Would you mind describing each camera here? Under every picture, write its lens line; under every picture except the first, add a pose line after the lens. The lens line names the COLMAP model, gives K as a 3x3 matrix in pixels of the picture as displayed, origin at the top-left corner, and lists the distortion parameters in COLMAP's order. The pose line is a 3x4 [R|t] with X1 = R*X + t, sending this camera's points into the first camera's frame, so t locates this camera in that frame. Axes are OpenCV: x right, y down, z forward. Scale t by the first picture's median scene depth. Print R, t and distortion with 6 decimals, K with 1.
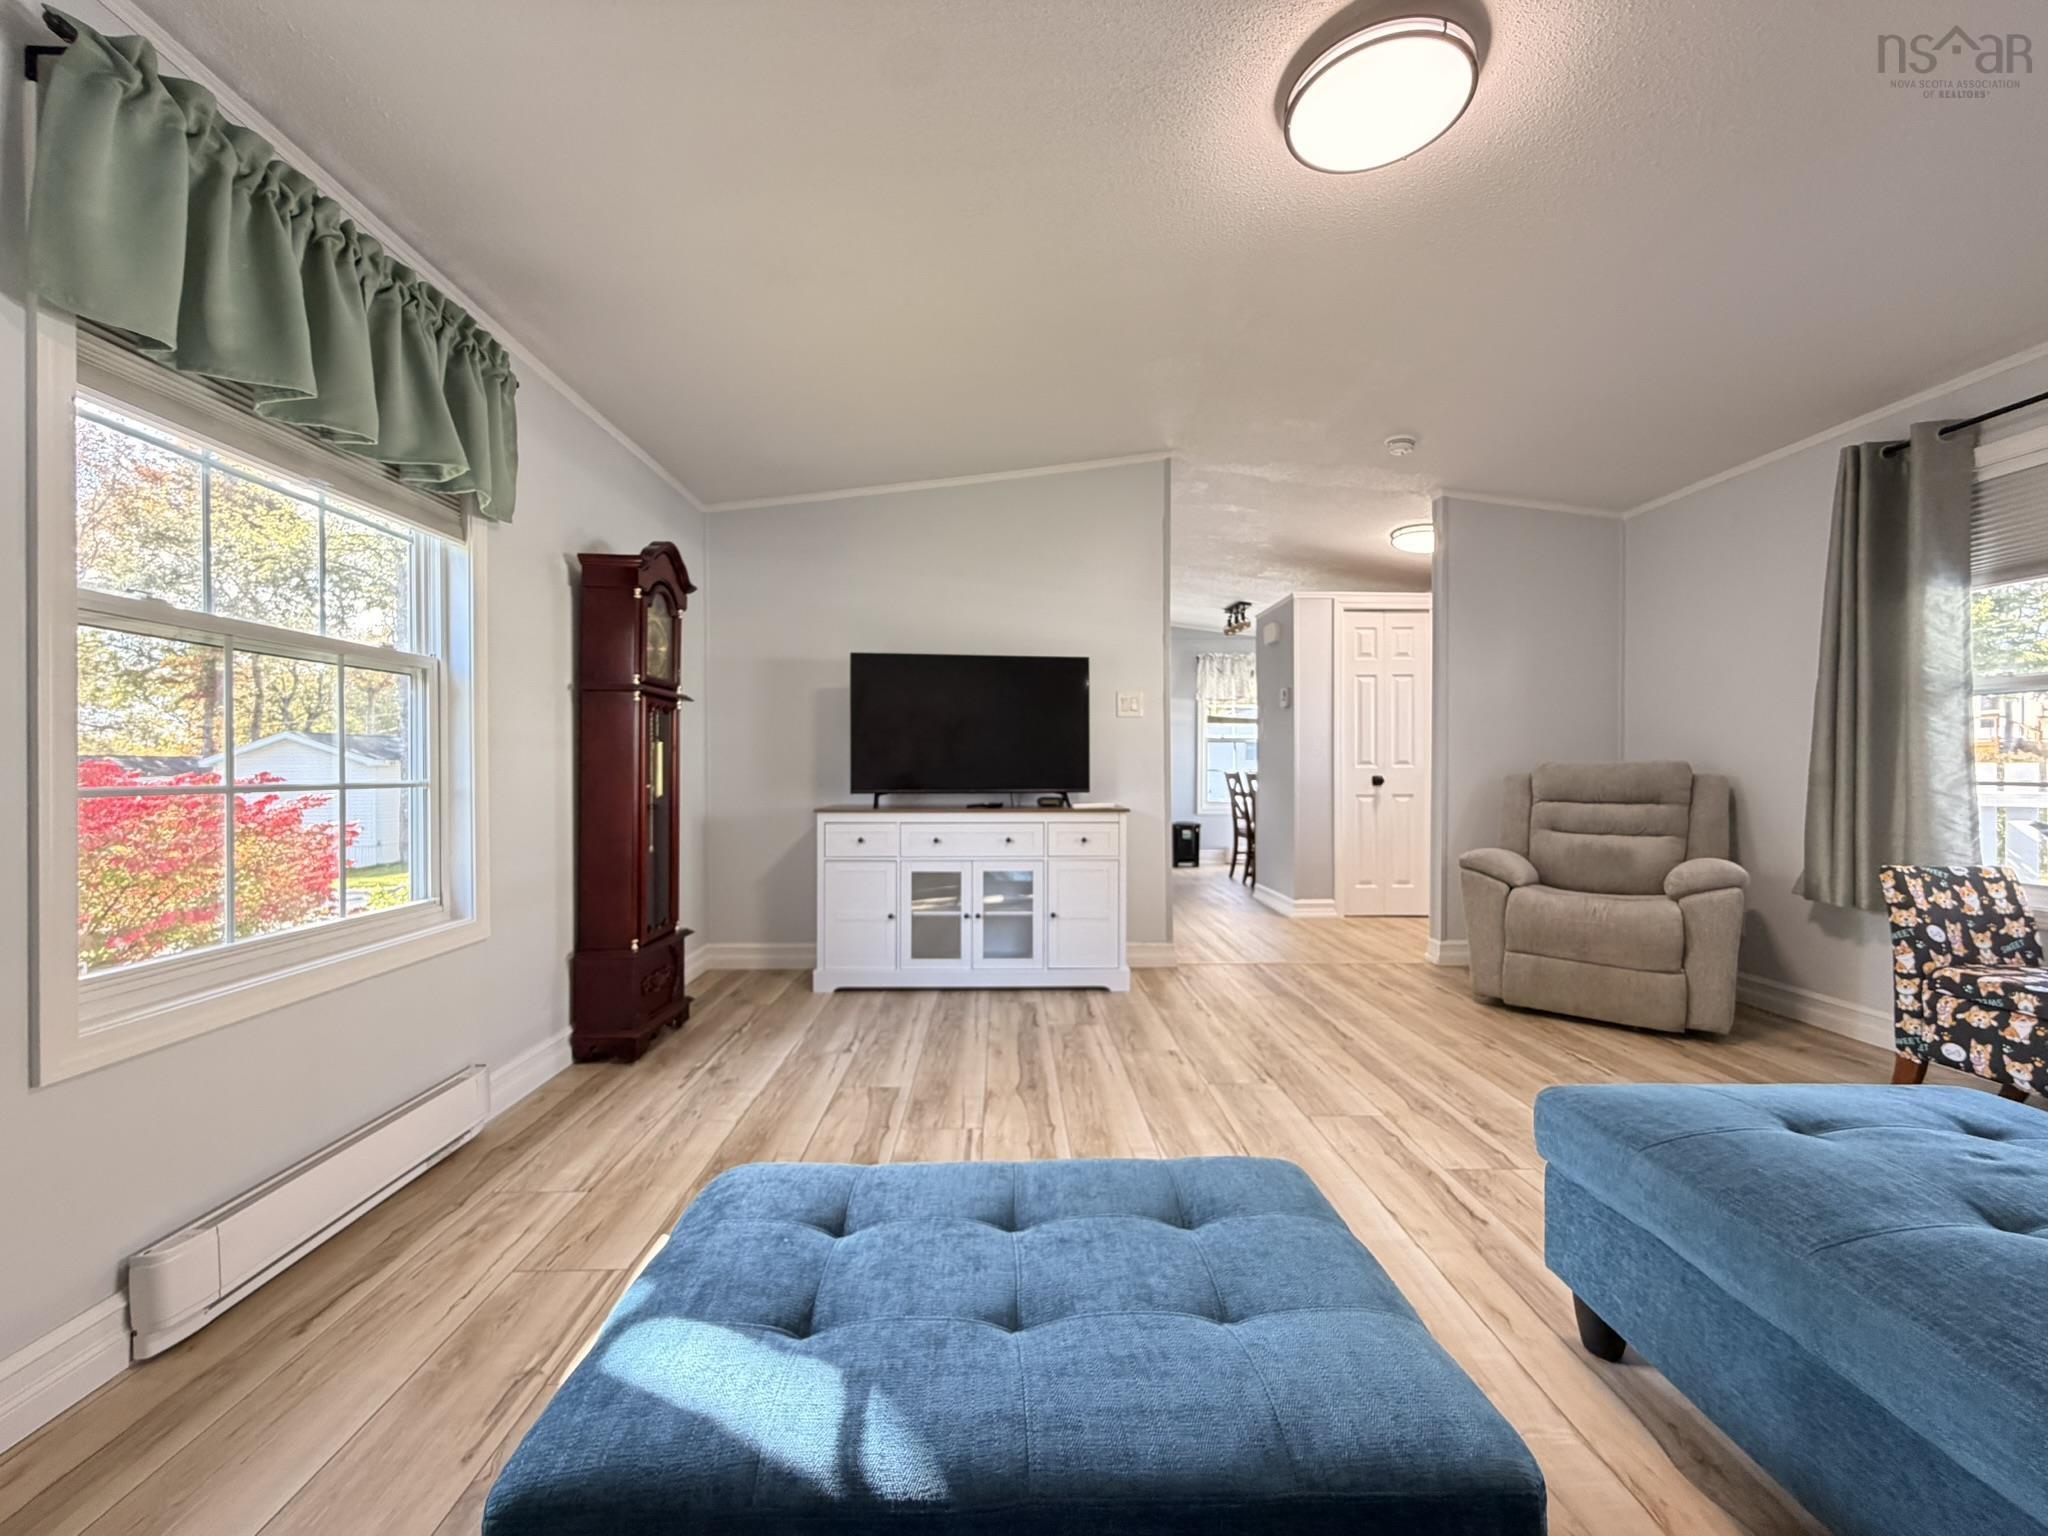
lens RADIAL K [[819.1, 0, 1020.2], [0, 819.1, 769.4], [0, 0, 1]] dist [-0.000476, 0.000332]
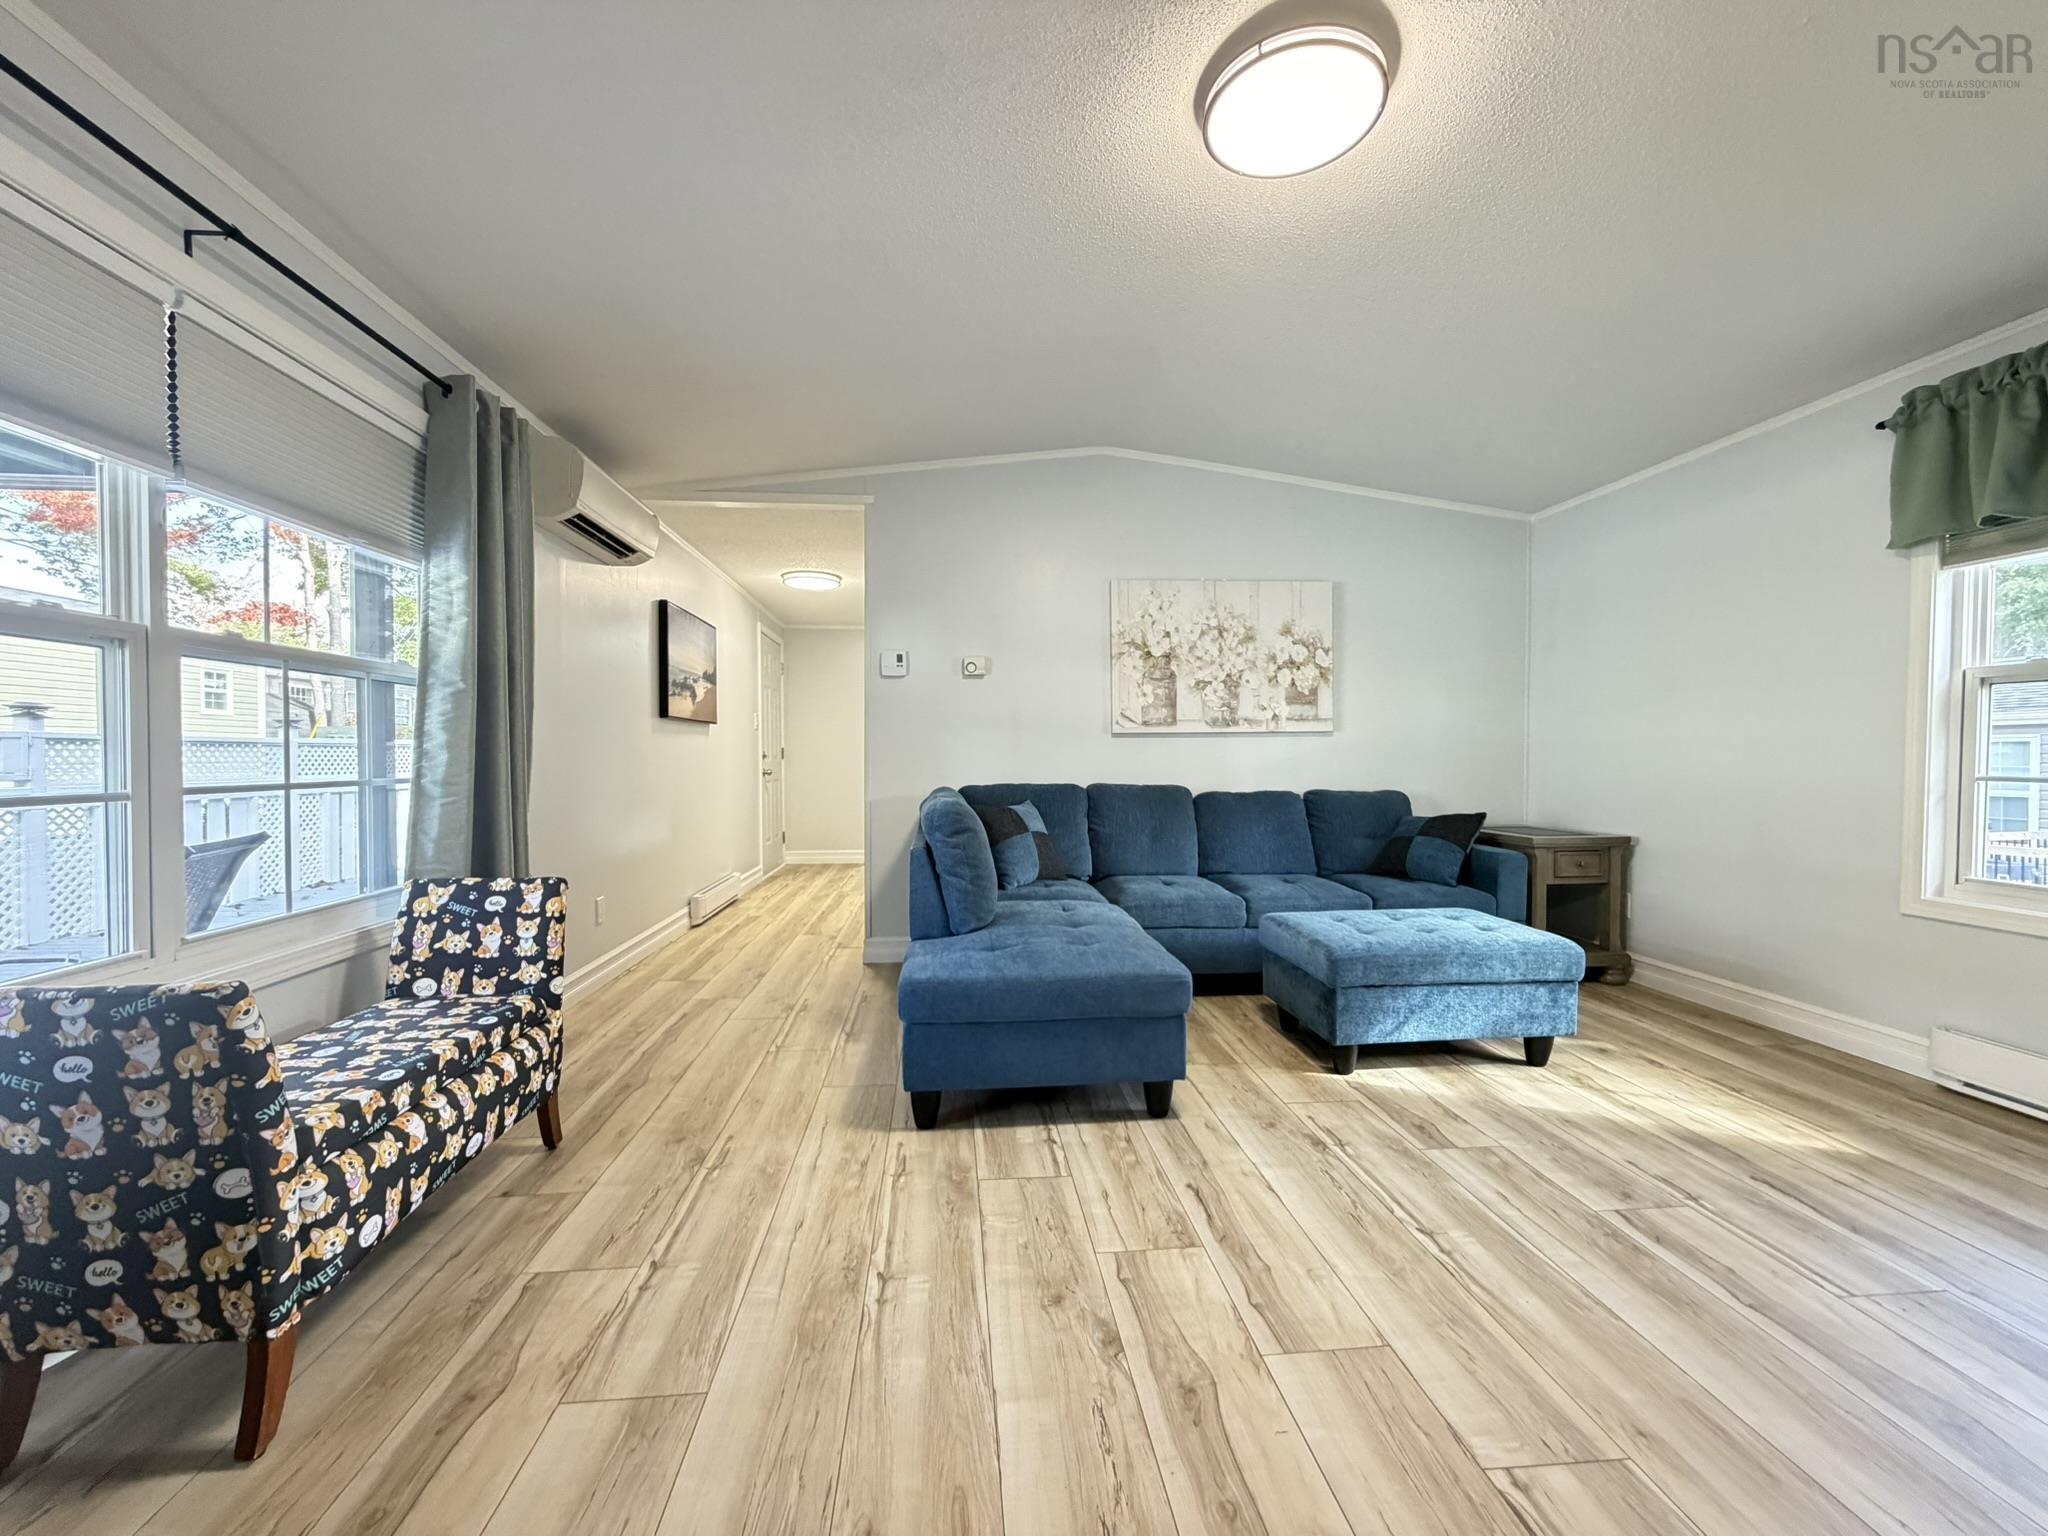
lens RADIAL K [[819.1, 0, 1022.2], [0, 819.1, 767.8], [0, 0, 1]] dist [-0.000476, 0.000332]
pose [[-0.997328, 0.000969, -0.073054, 0.591800], [-0.000432, 0.999816, 0.019160, -0.014637], [0.073059, 0.019140, -0.997144, 1.403540]]
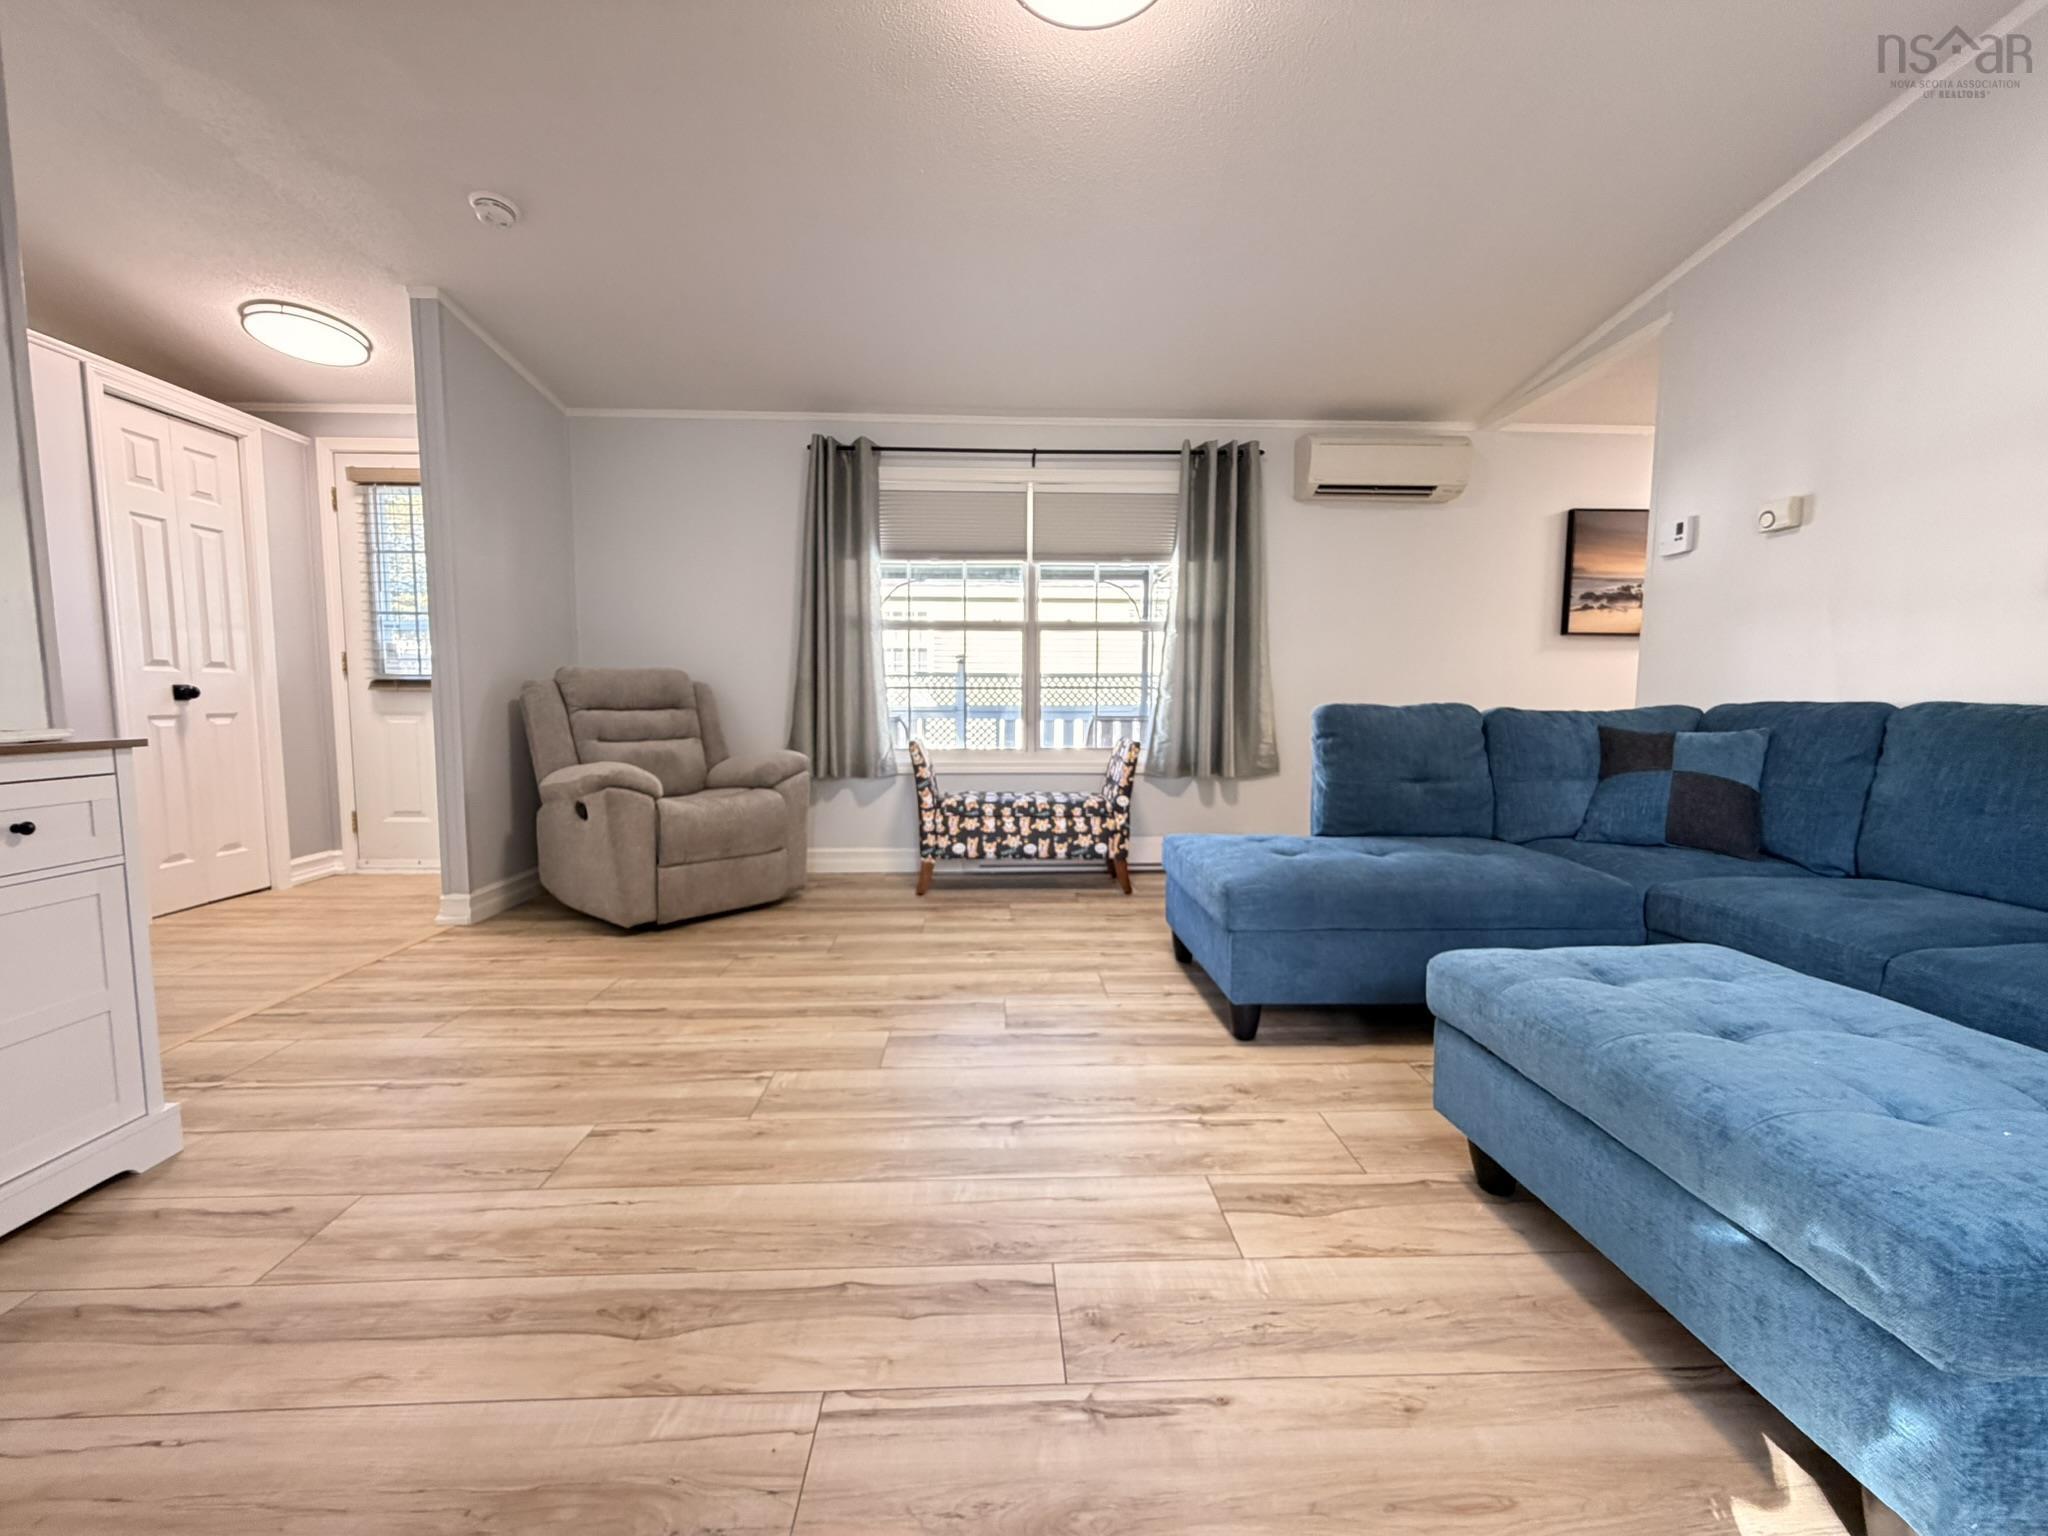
lens RADIAL K [[819.1, 0, 1017.0], [0, 819.1, 772.0], [0, 0, 1]] dist [-0.000476, 0.000332]
pose [[-0.016046, -0.089437, 0.995863, -0.414226], [0.001097, 0.995989, 0.089466, 0.038839], [-0.999871, 0.002528, -0.015883, 0.774963]]
